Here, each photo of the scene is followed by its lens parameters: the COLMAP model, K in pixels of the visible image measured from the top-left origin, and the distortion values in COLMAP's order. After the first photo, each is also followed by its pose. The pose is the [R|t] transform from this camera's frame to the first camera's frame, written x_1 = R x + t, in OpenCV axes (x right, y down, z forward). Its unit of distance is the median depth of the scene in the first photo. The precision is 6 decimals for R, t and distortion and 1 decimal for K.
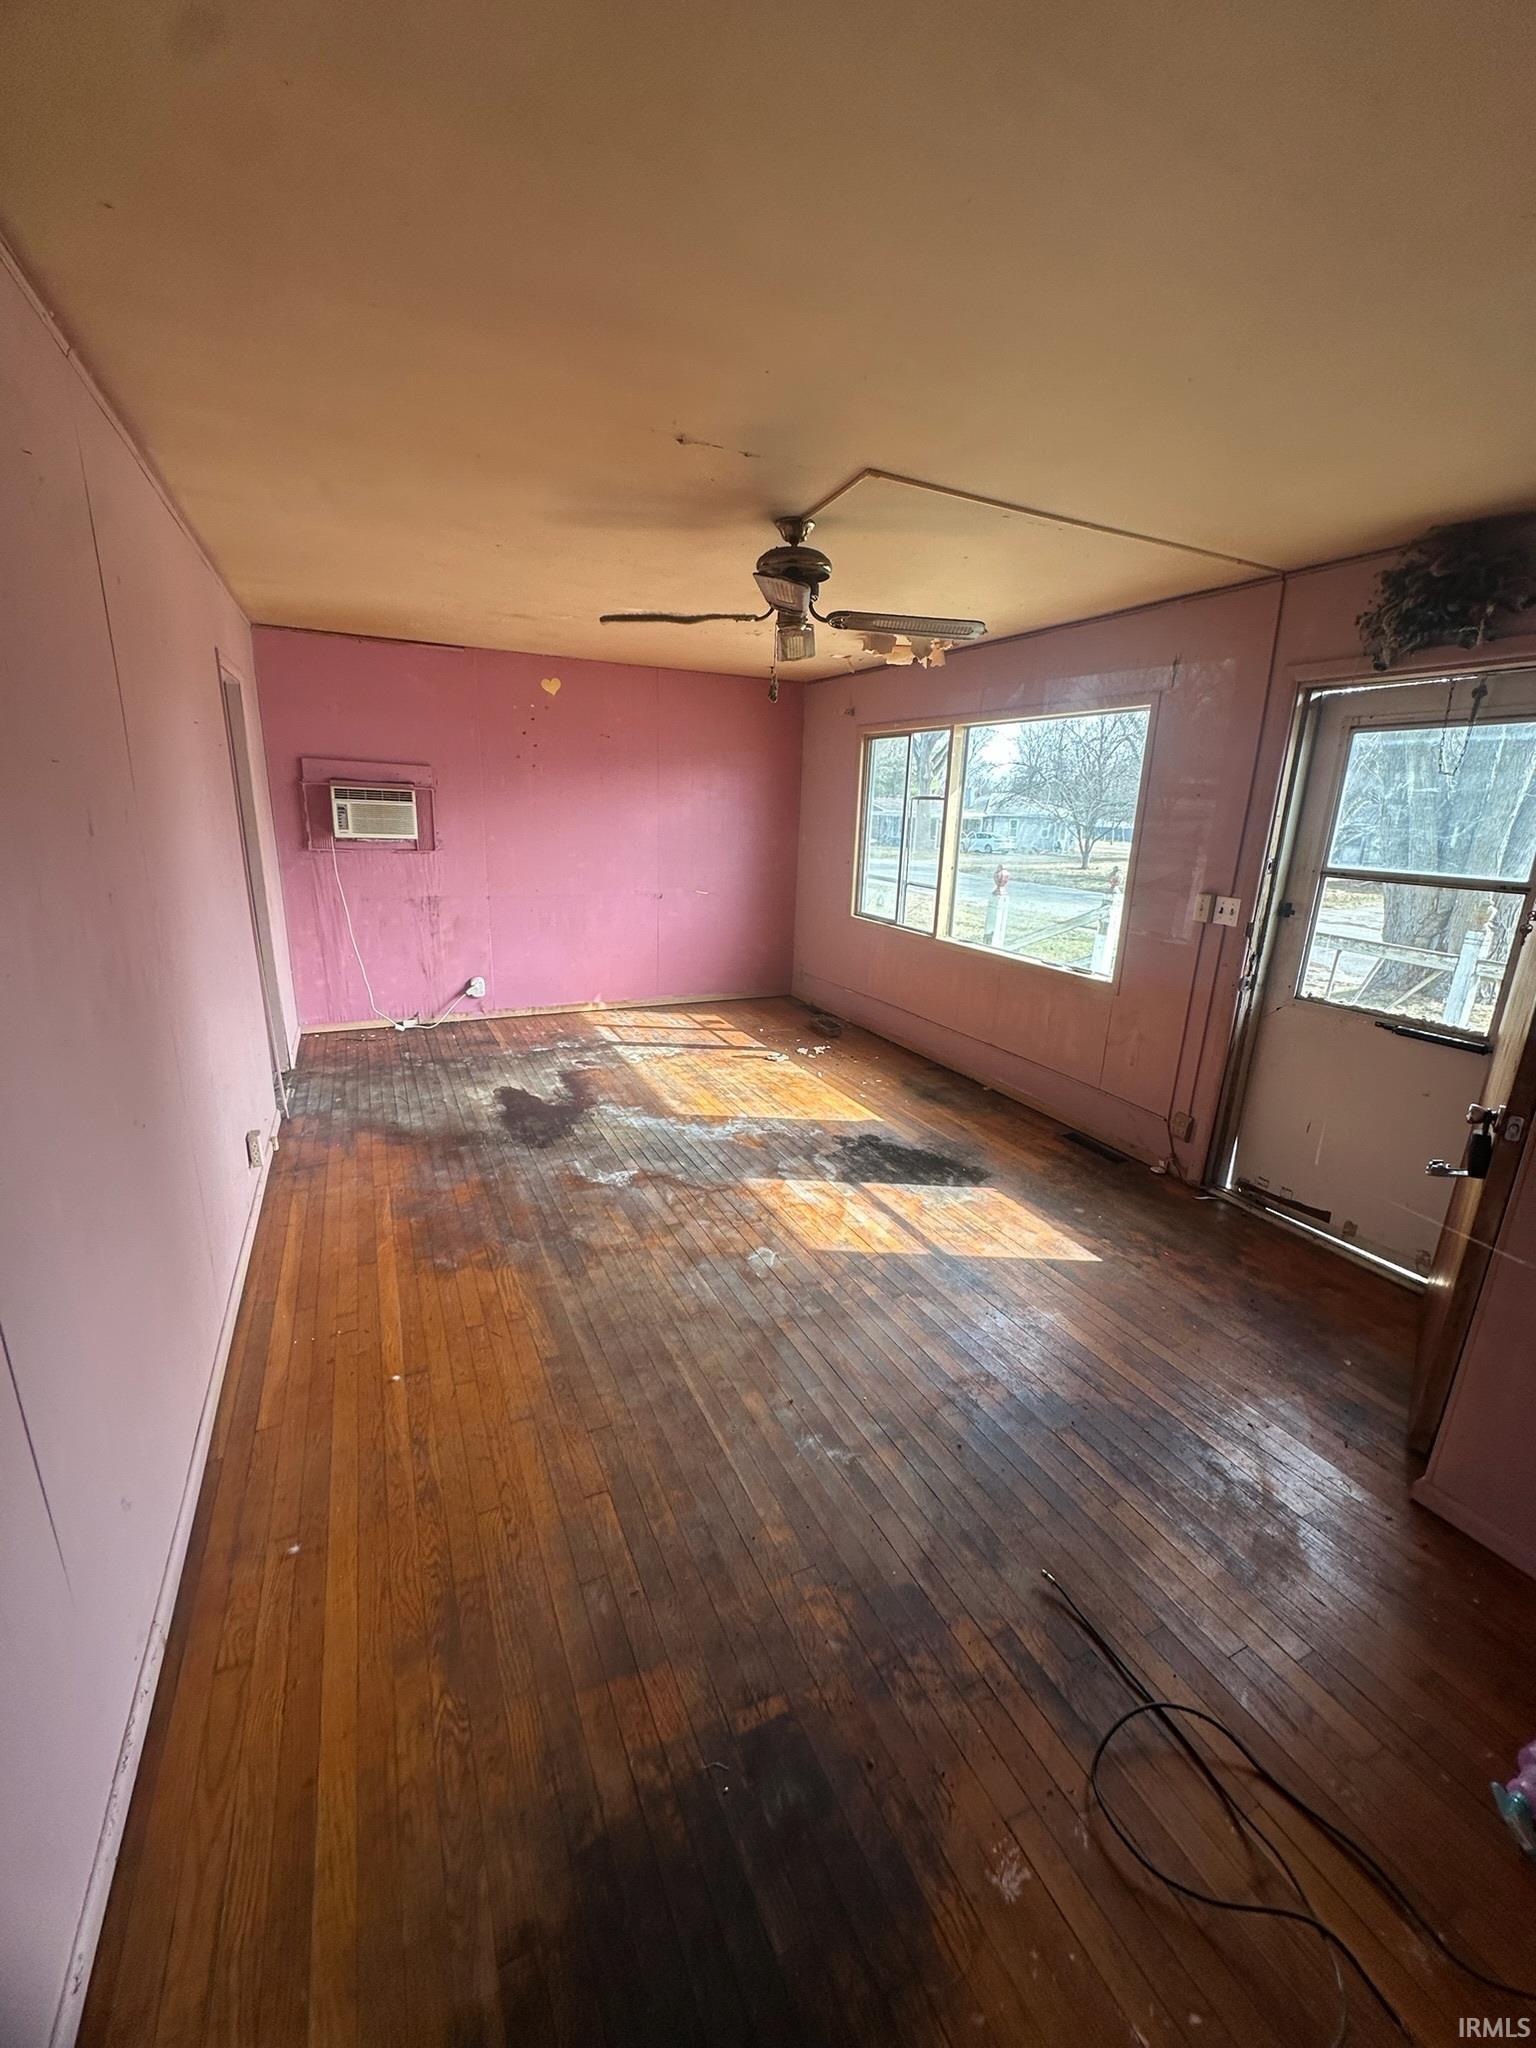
lens RADIAL K [[813.5, 0, 766.6], [0, 813.5, 1022.7], [0, 0, 1]] dist [0.001368, 0.000260]
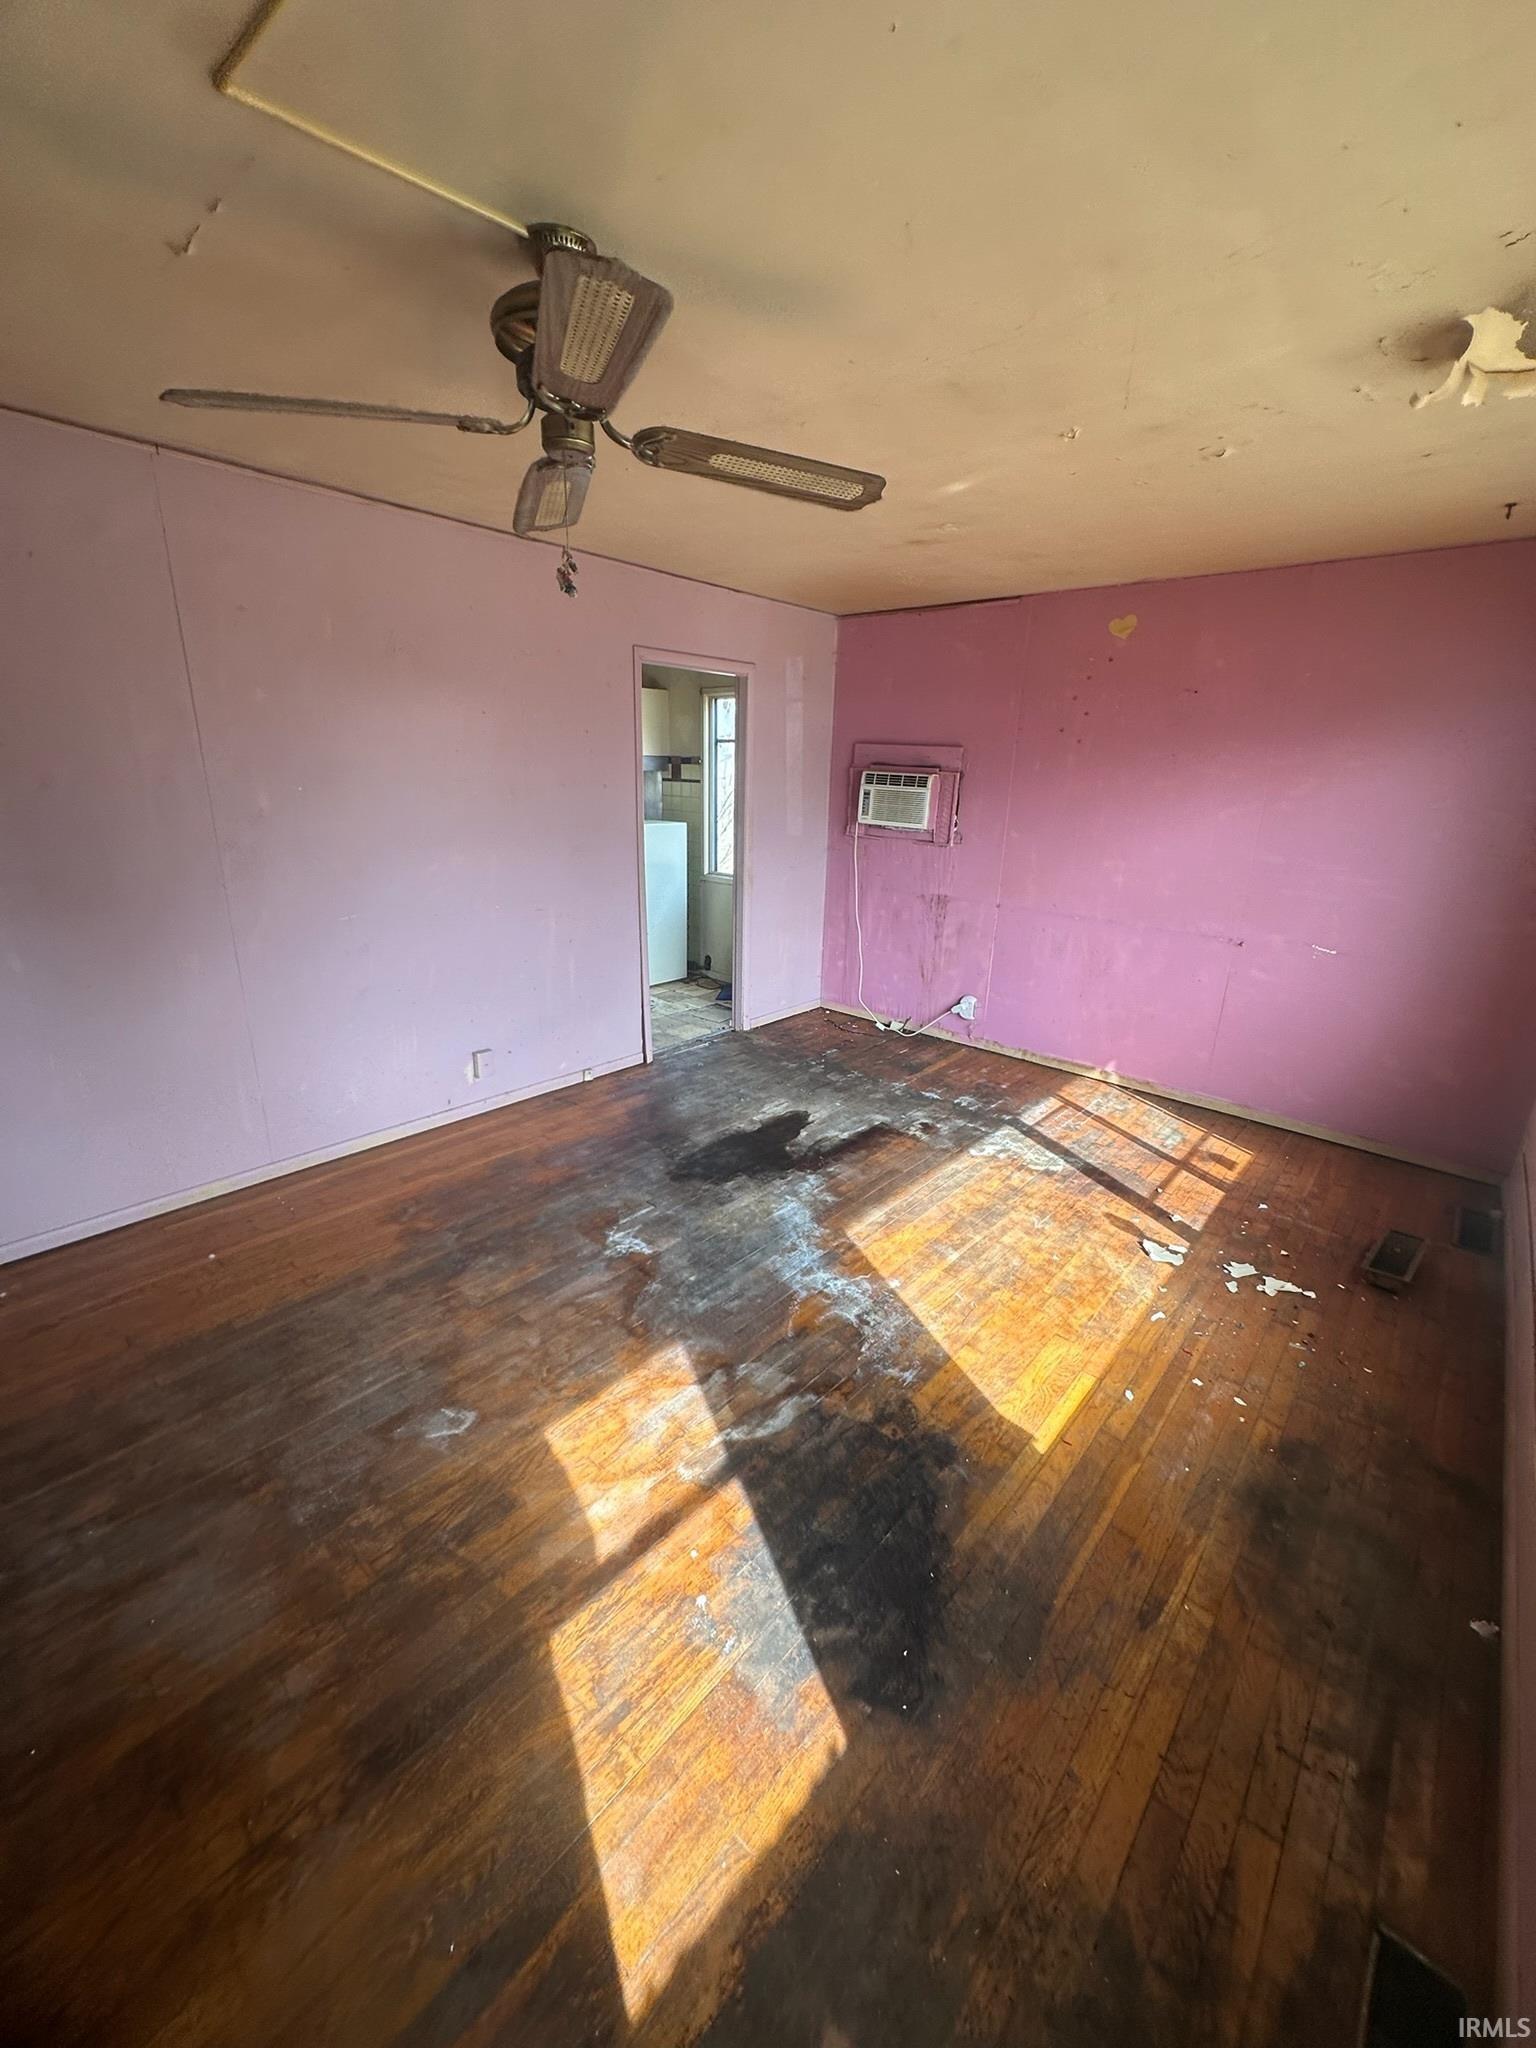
lens RADIAL K [[813.5, 0, 771.8], [0, 813.5, 1022.2], [0, 0, 1]] dist [0.001368, 0.000260]
pose [[0.386133, 0.256880, -0.885954, 0.408978], [-0.257466, 0.952286, 0.163899, -0.145750], [0.885783, 0.164817, 0.433847, 0.570704]]
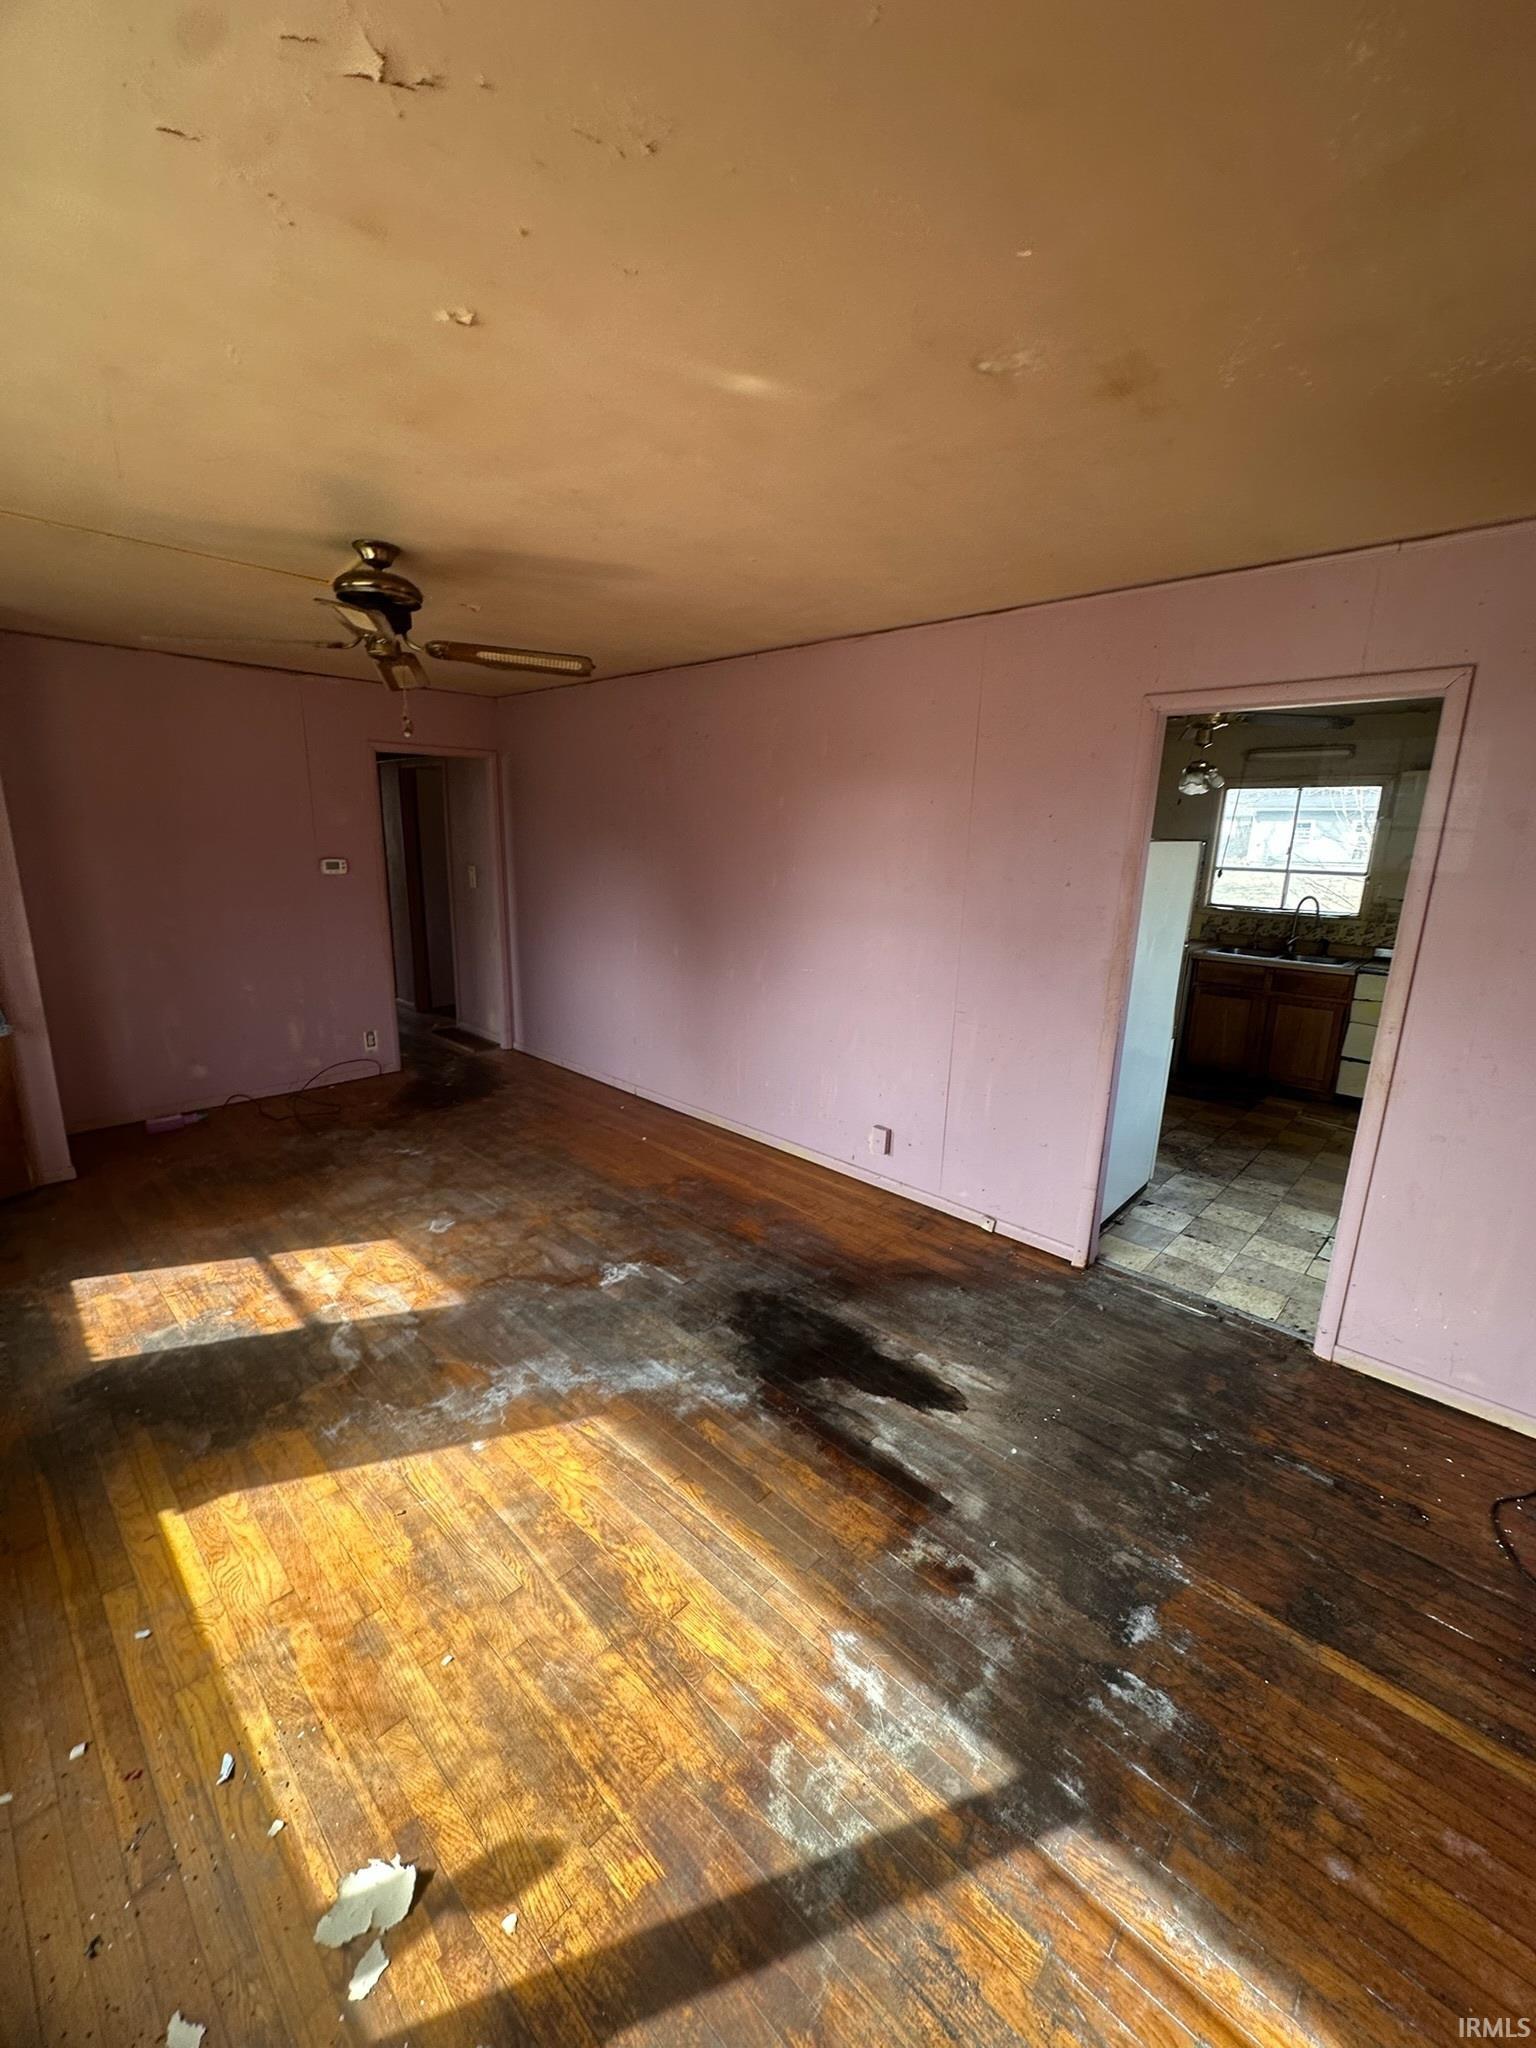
lens RADIAL K [[813.5, 0, 766.3], [0, 813.5, 1021.5], [0, 0, 1]] dist [0.001368, 0.000260]
pose [[-0.934377, 0.026047, -0.355334, -0.021042], [-0.146570, 0.880923, 0.449992, -0.362577], [0.324743, 0.472543, -0.819296, 1.268722]]
